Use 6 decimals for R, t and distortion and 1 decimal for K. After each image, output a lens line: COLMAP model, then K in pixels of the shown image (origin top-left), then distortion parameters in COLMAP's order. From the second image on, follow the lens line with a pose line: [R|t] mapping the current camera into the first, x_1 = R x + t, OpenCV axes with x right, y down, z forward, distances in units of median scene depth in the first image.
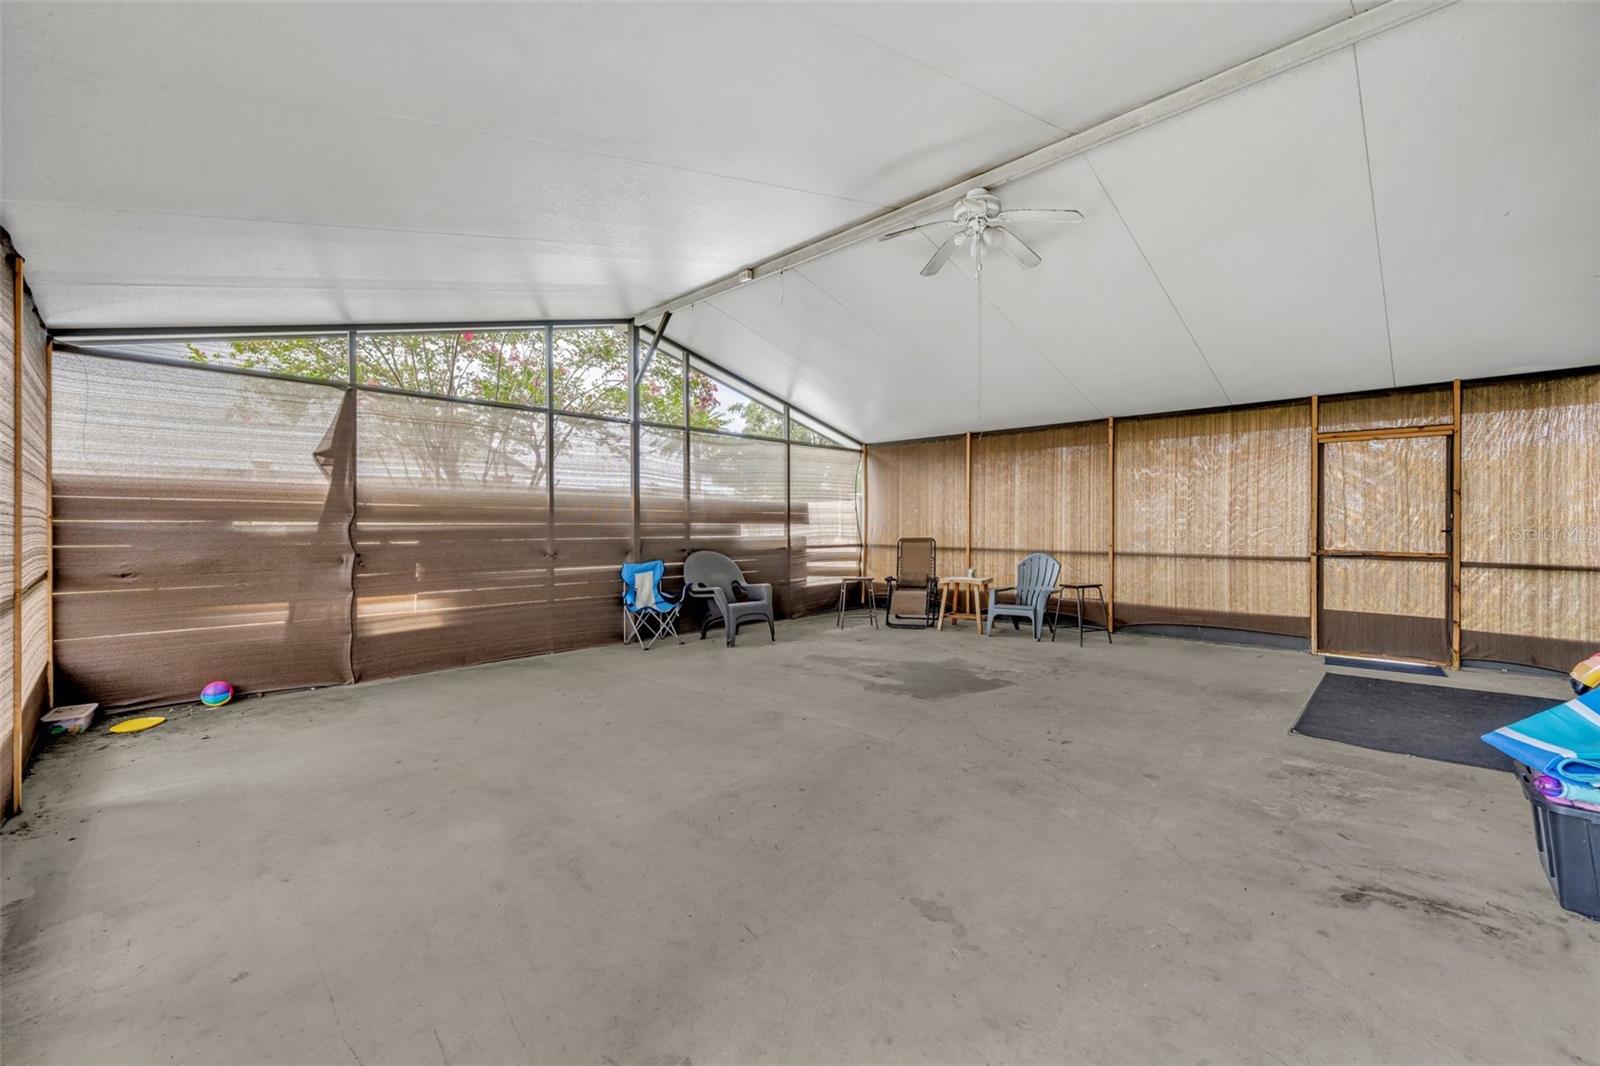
lens RADIAL K [[641.0, 0, 798.2], [0, 641.0, 526.9], [0, 0, 1]] dist [-0.002125, 0.000419]
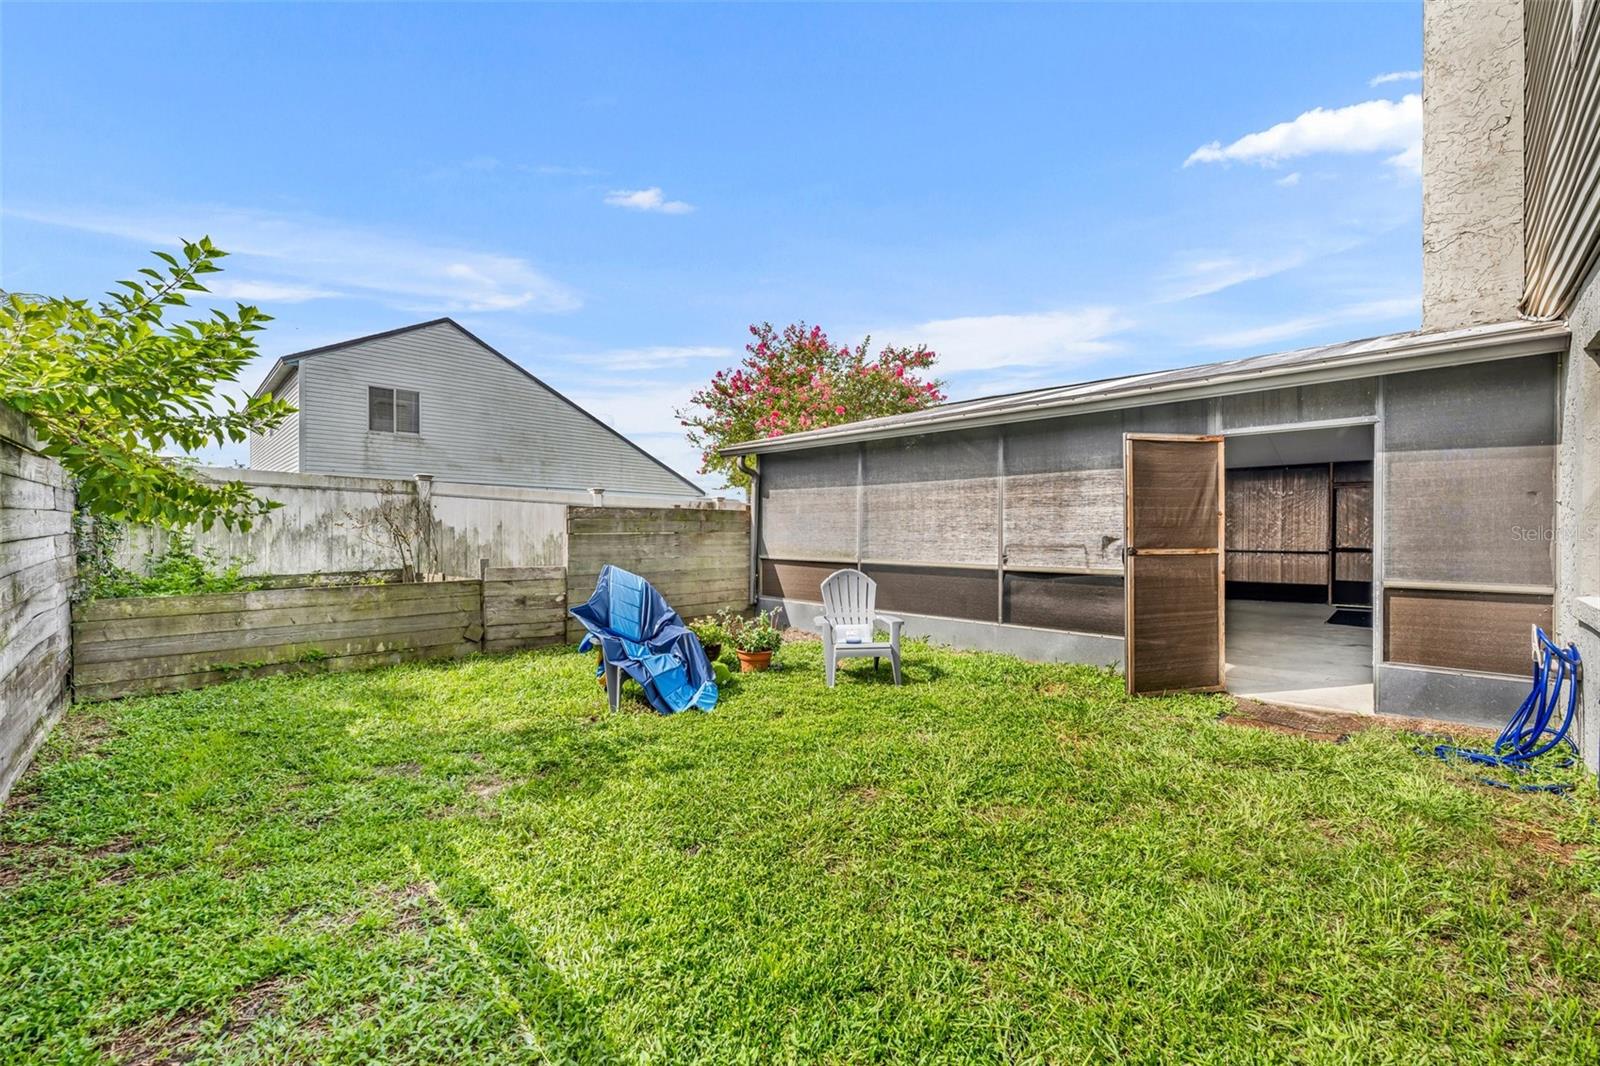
lens RADIAL K [[641.0, 0, 797.0], [0, 641.0, 539.1], [0, 0, 1]] dist [-0.002125, 0.000419]
pose [[0.999981, 0.003449, -0.005077, -0.706242], [-0.003413, 0.999969, 0.007099, 0.005612], [0.005101, -0.007081, 0.999962, -0.833415]]
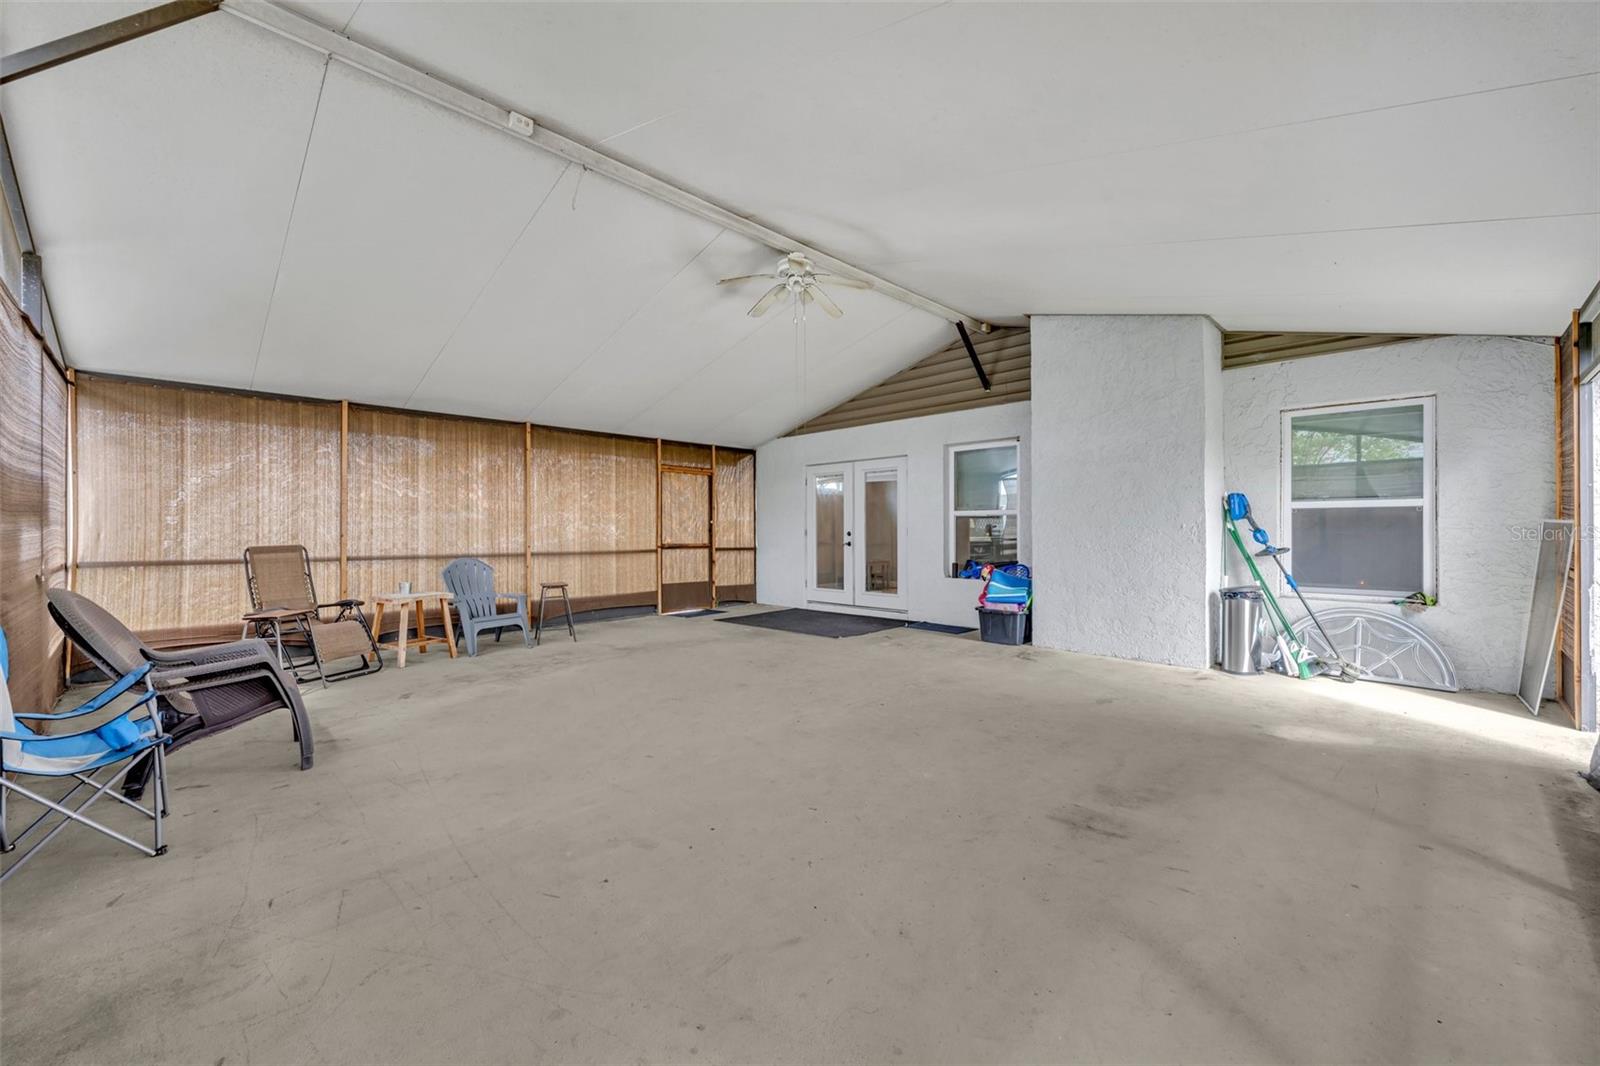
lens RADIAL K [[641.0, 0, 790.9], [0, 641.0, 536.4], [0, 0, 1]] dist [-0.002125, 0.000419]
pose [[0.013914, -0.008323, 0.999869, -0.671369], [0.004517, 0.999956, 0.008261, 0.007947], [-0.999893, 0.004401, 0.013951, 0.696296]]
